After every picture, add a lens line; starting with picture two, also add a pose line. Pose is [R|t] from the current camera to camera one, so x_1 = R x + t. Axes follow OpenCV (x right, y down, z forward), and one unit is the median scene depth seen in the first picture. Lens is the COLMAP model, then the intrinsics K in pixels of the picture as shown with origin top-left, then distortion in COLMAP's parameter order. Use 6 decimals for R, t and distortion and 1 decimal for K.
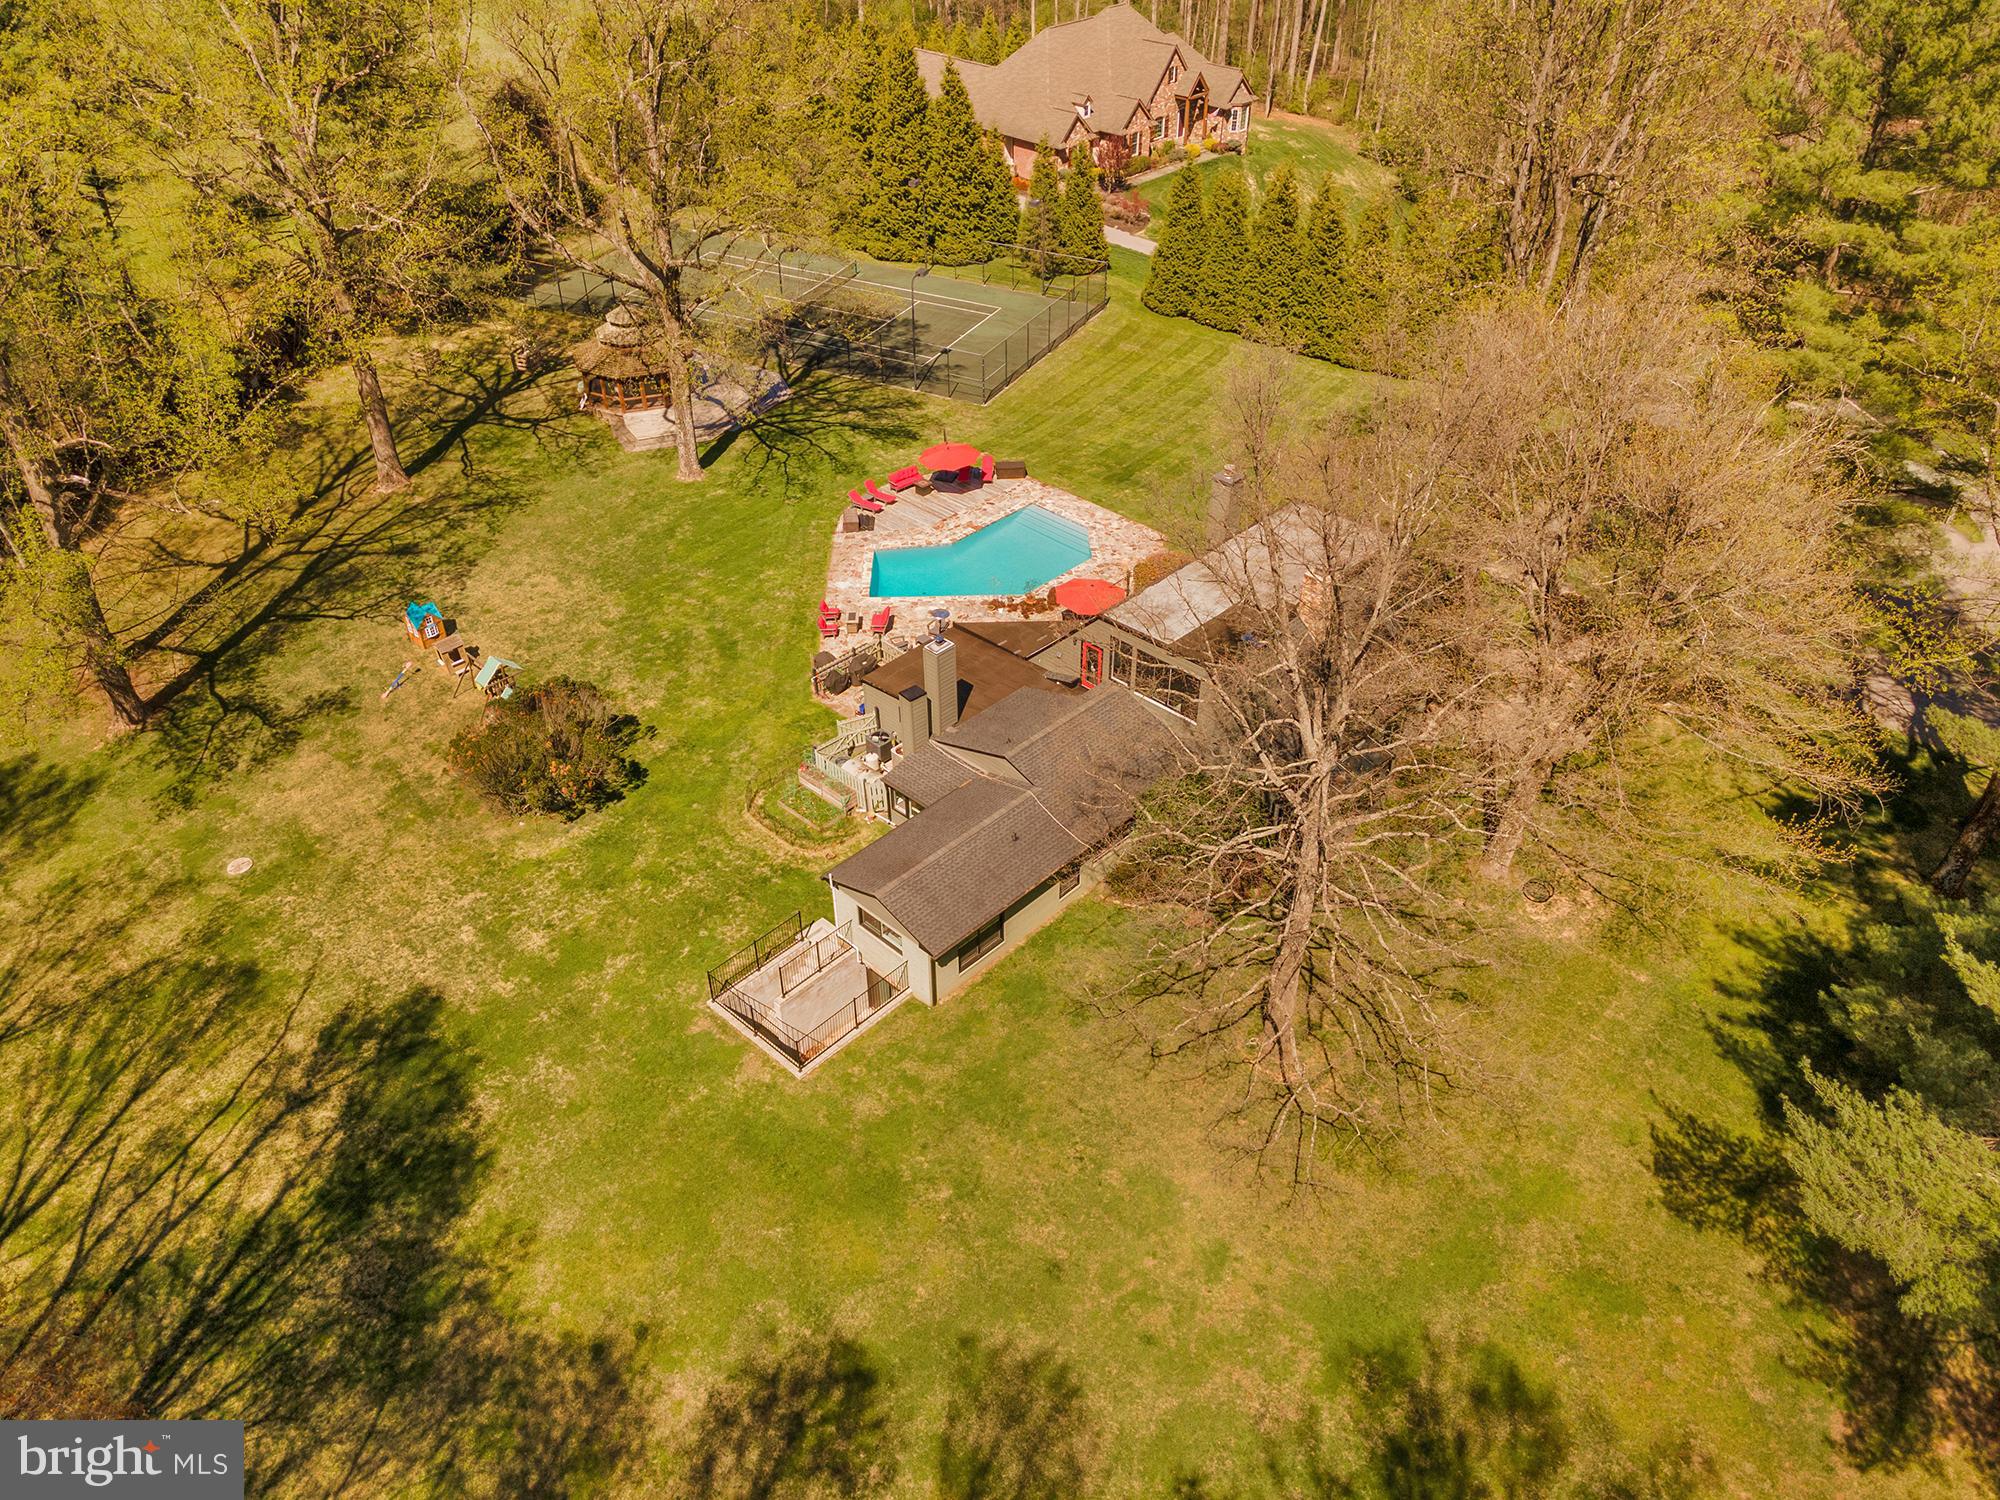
lens RADIAL K [[1501.1, 0, 1019.3], [0, 1501.1, 662.6], [0, 0, 1]] dist [0.031612, 0.016034]
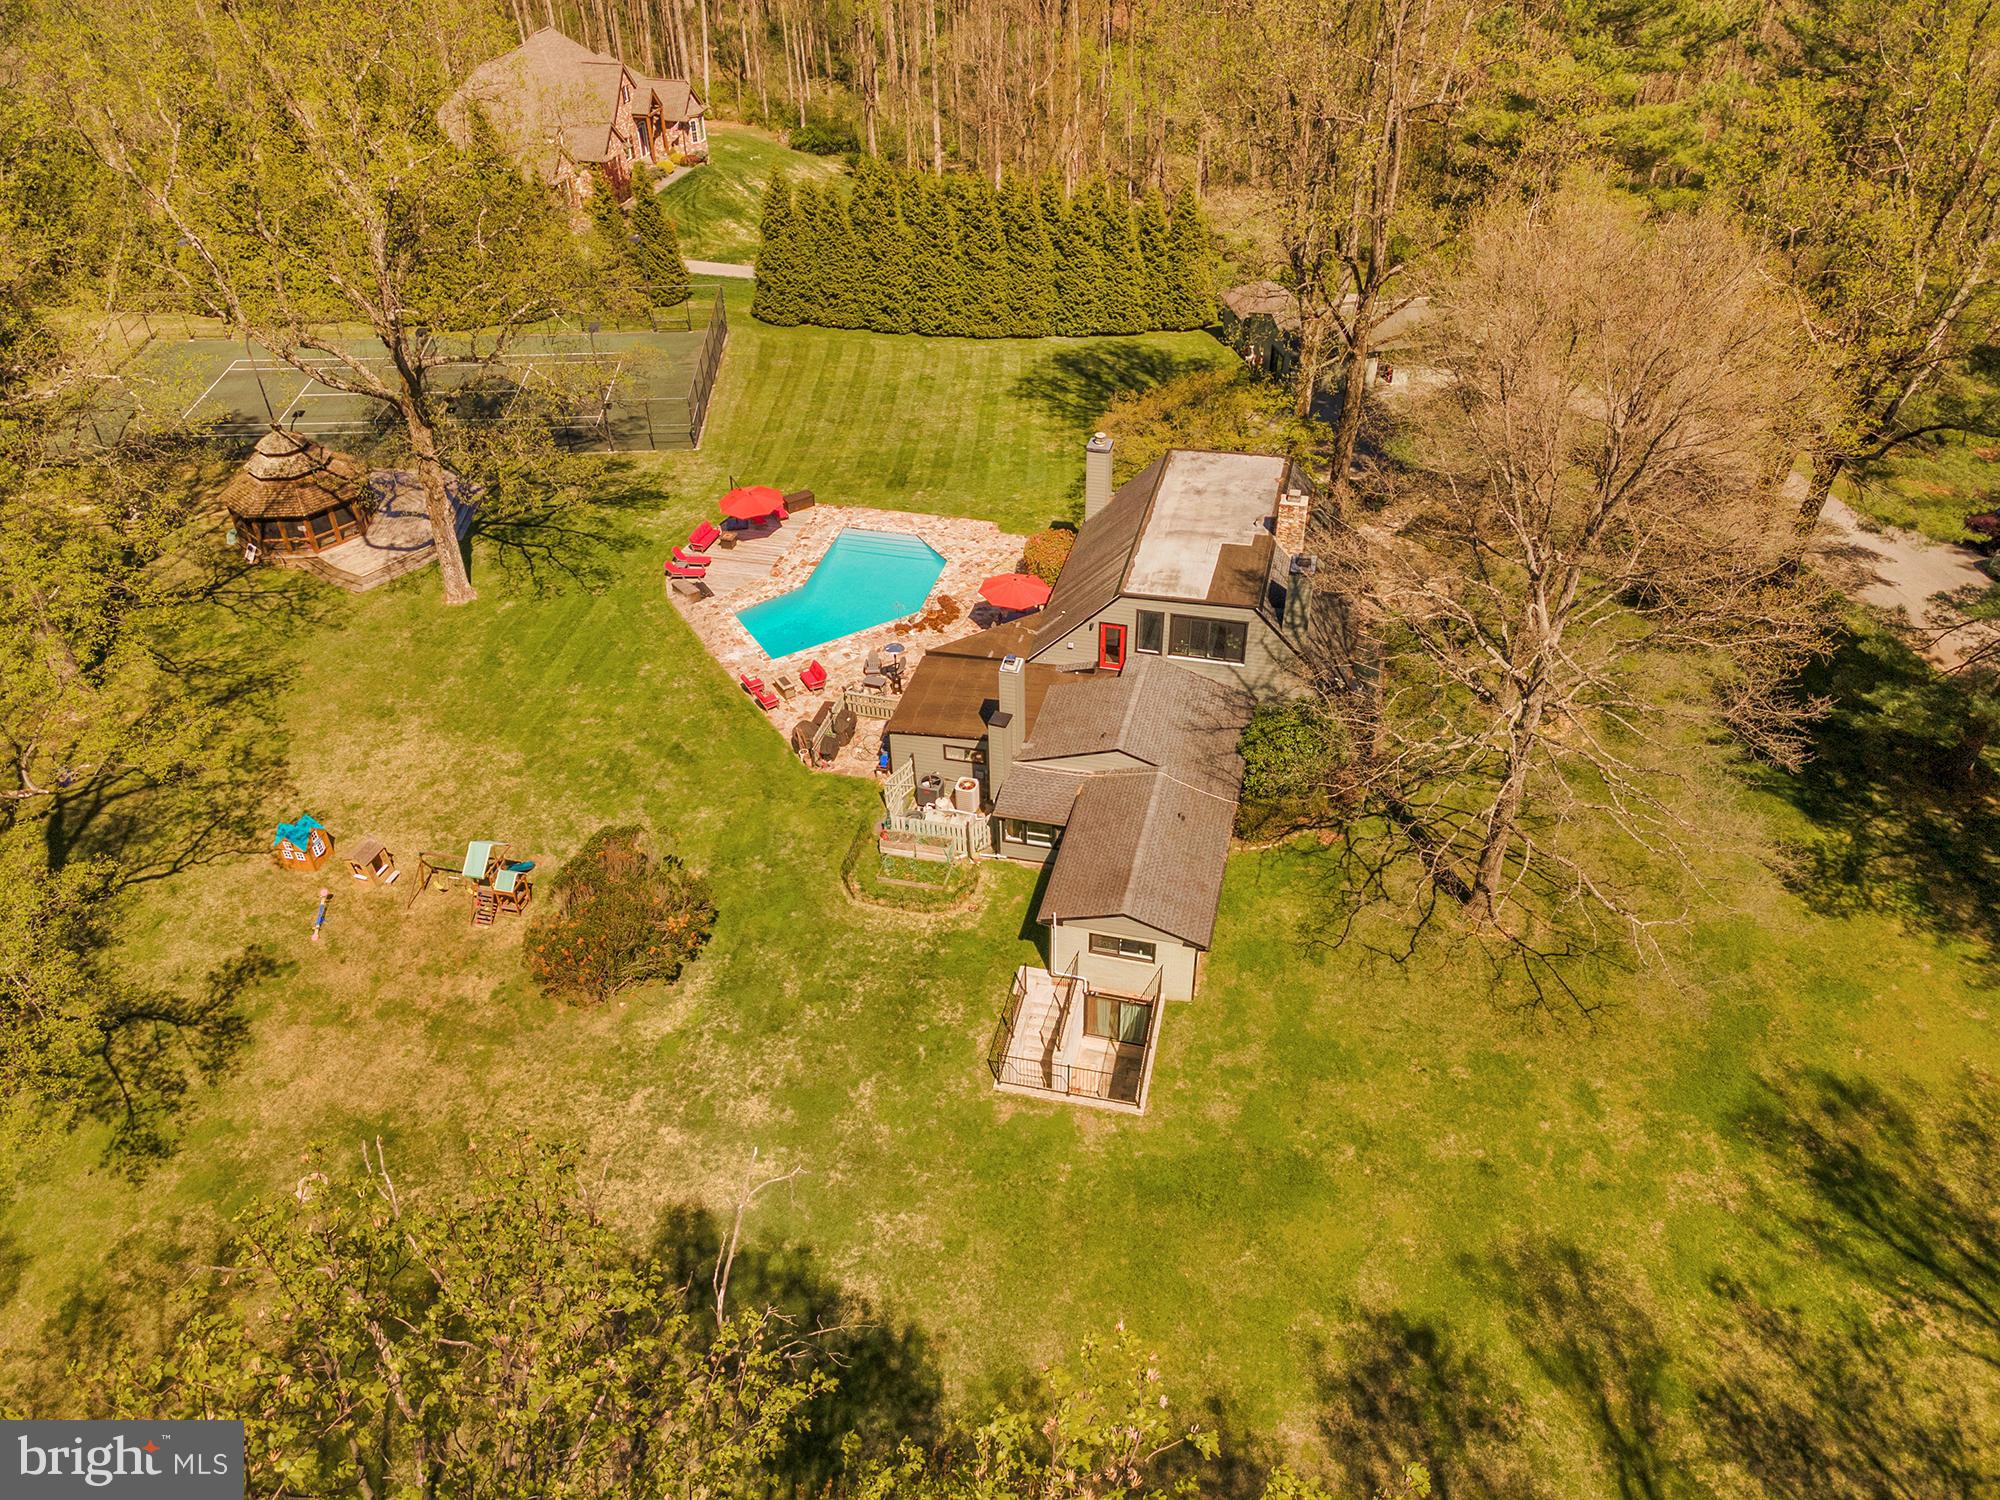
lens RADIAL K [[1501.1, 0, 1005.2], [0, 1501.1, 629.6], [0, 0, 1]] dist [0.031612, 0.016034]
pose [[0.869864, -0.279650, 0.406366, -0.331632], [0.288104, 0.956693, 0.041658, -0.055562], [-0.400417, 0.080839, 0.912760, 0.077539]]
